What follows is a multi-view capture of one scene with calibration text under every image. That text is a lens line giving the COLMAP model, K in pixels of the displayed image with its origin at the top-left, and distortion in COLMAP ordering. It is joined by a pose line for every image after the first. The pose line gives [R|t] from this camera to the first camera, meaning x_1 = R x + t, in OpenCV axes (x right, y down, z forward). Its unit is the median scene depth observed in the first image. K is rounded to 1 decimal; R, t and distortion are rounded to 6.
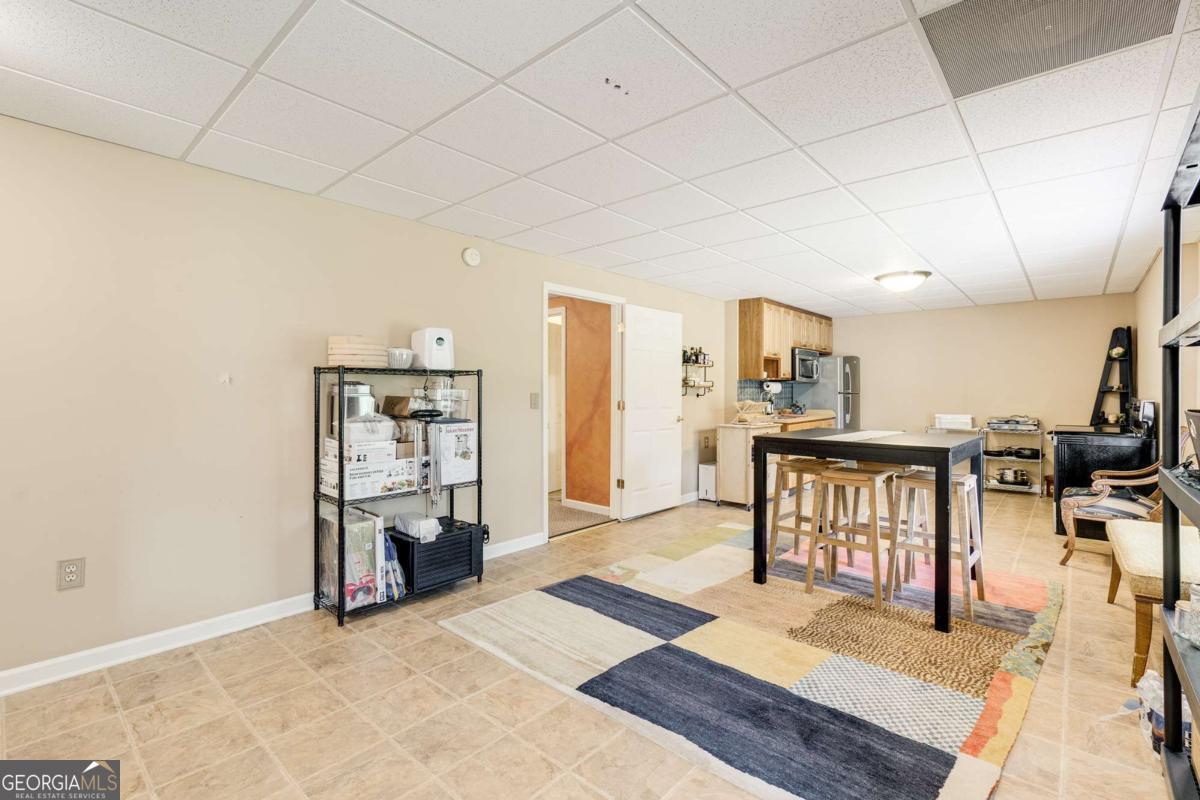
lens RADIAL K [[557.7, 0, 600.0], [0, 557.7, 400.0], [0, 0, 1]] dist [-0.006001, -0.001025]
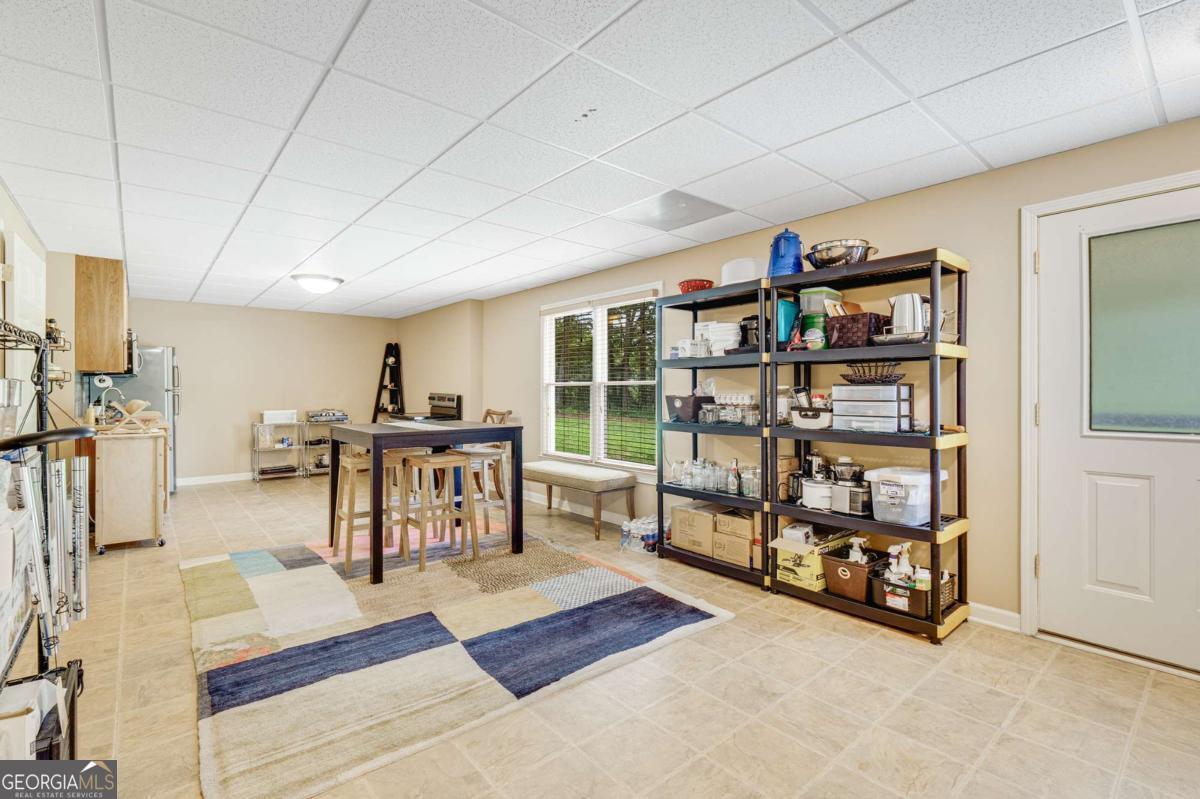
lens RADIAL K [[557.7, 0, 600.0], [0, 557.7, 399.5], [0, 0, 1]] dist [-0.006001, -0.001025]
pose [[0.112135, -0.017992, 0.993530, -0.349231], [0.014686, 0.999757, 0.016447, -0.003368], [-0.993585, 0.012747, 0.112372, 0.268919]]
